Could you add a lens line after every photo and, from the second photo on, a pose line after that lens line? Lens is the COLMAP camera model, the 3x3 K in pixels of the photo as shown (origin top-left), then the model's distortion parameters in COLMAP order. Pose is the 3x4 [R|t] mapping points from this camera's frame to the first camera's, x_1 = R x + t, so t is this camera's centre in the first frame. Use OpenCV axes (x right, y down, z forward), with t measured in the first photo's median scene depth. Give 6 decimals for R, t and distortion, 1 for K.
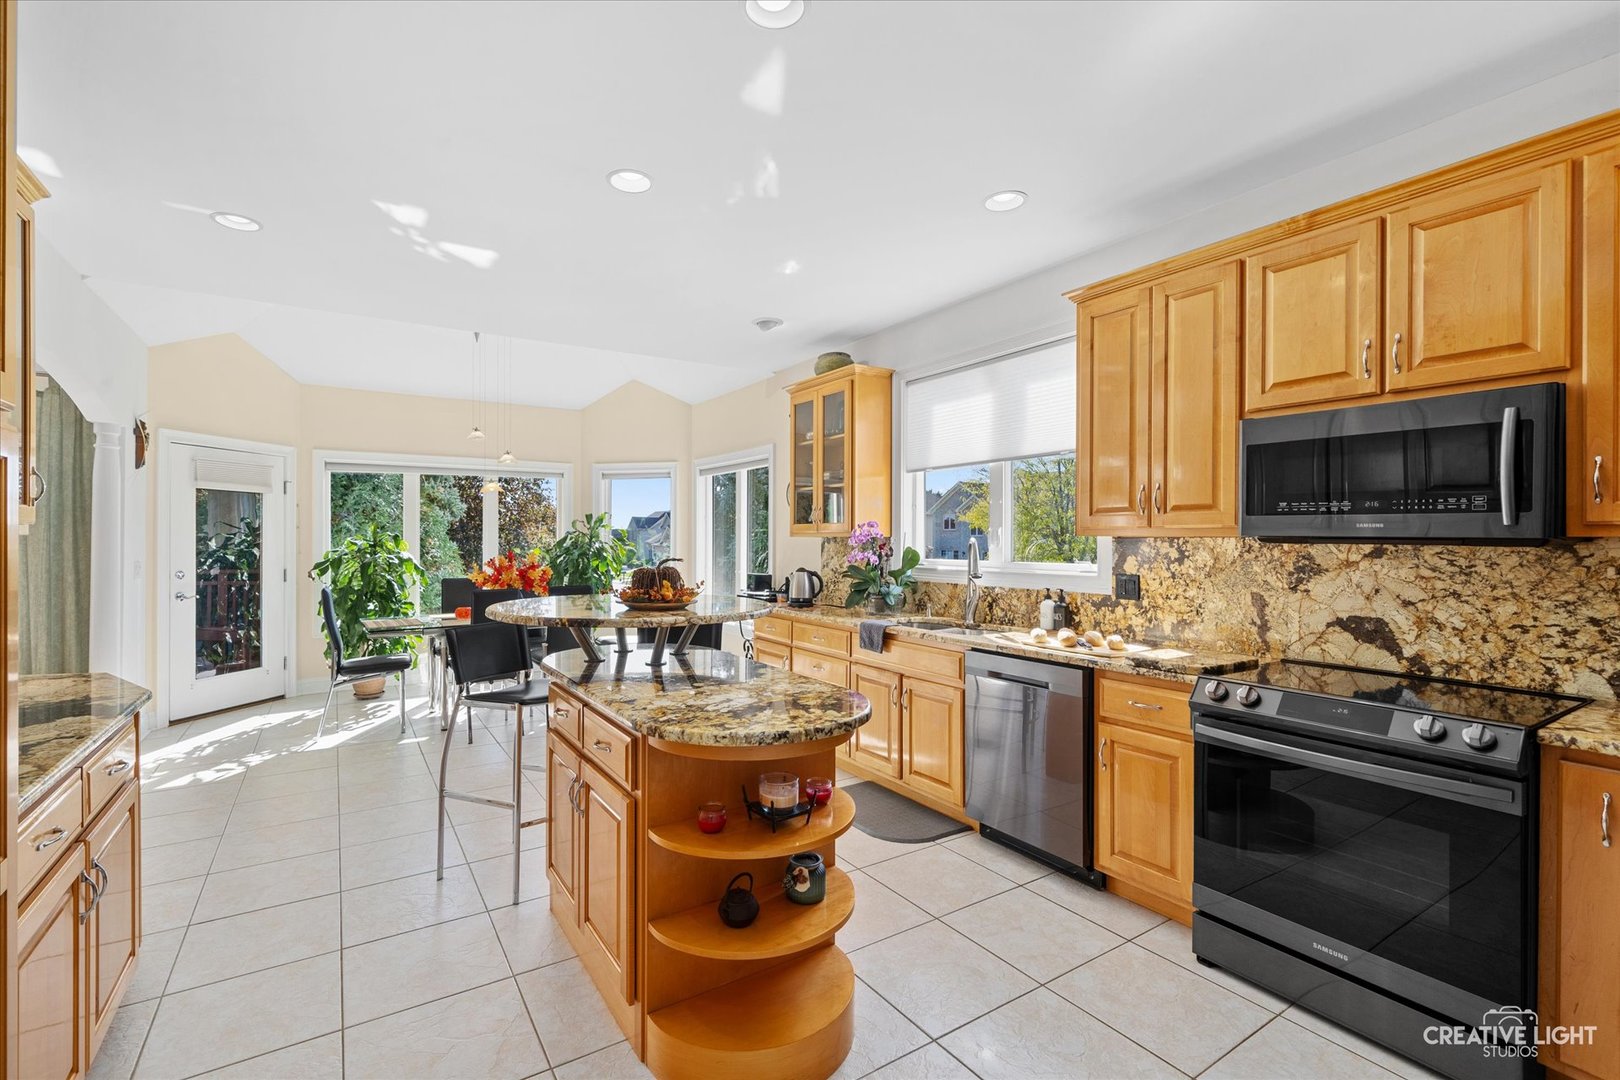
lens RADIAL K [[730.3, 0, 804.2], [0, 730.3, 536.8], [0, 0, 1]] dist [0.002924, 0.000143]
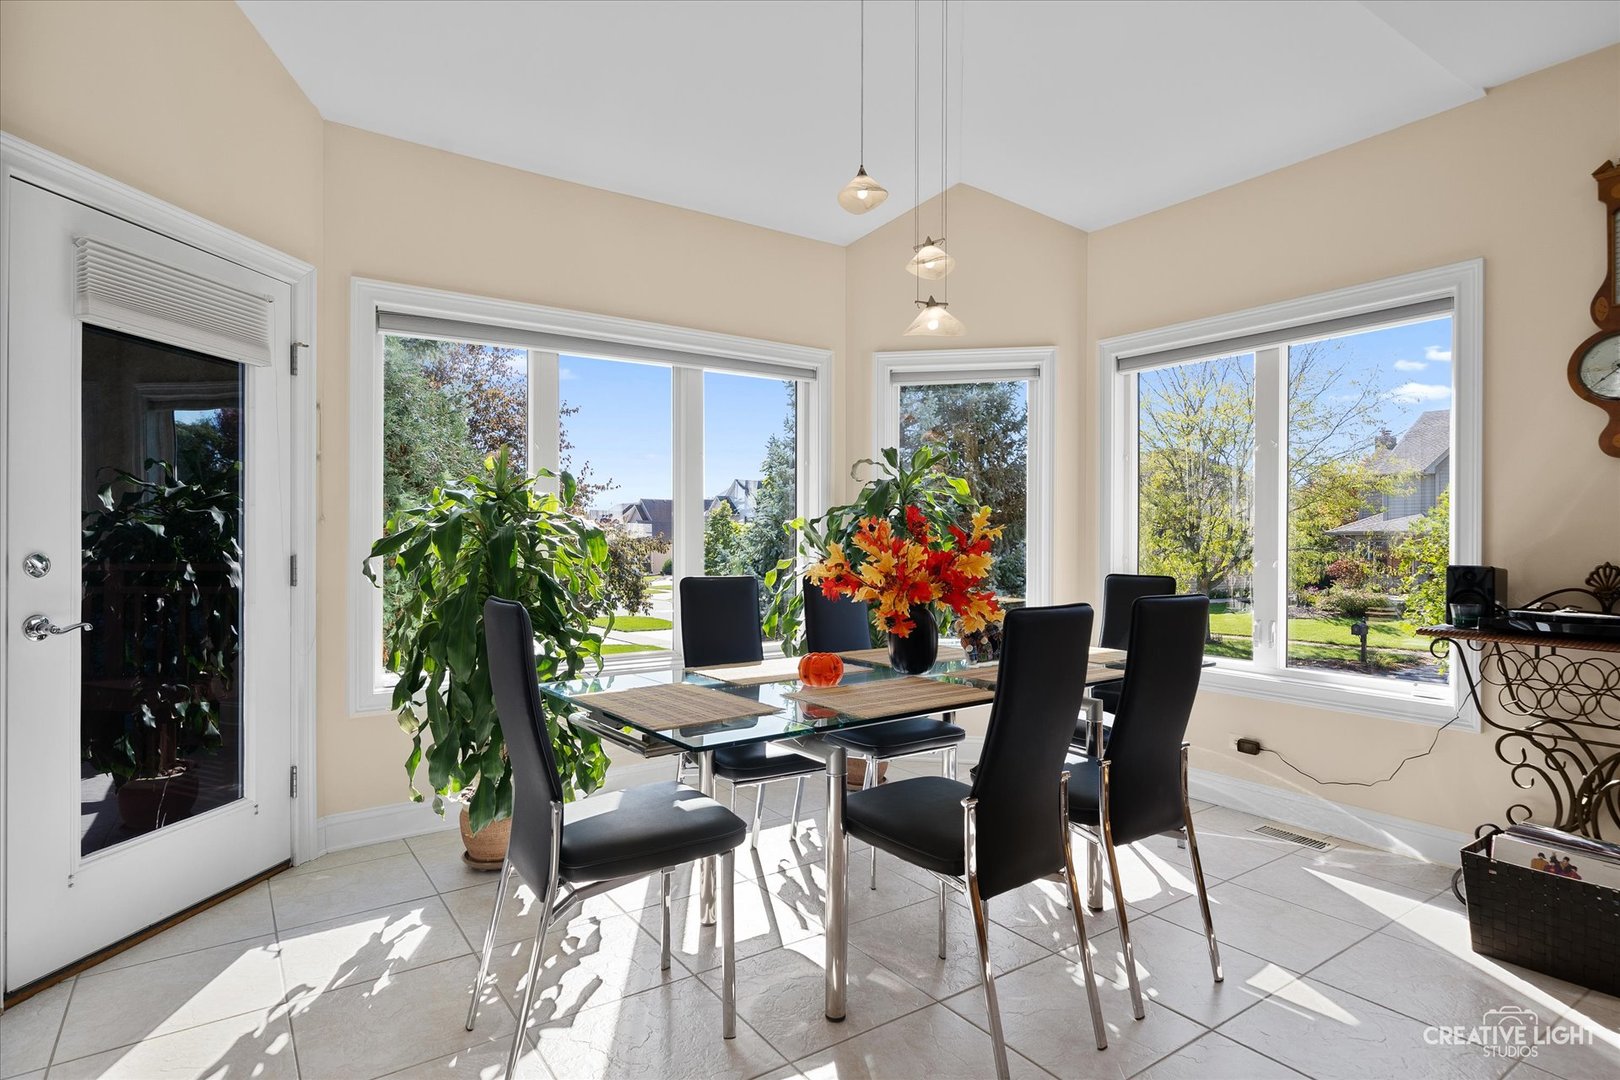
lens RADIAL K [[882.0, 0, 817.5], [0, 882.0, 542.7], [0, 0, 1]] dist [0.014449, -0.000102]
pose [[0.999676, 0.002691, 0.025328, -0.436920], [-0.002878, 0.999969, 0.007344, 0.033216], [-0.025308, -0.007415, 0.999652, 0.502682]]
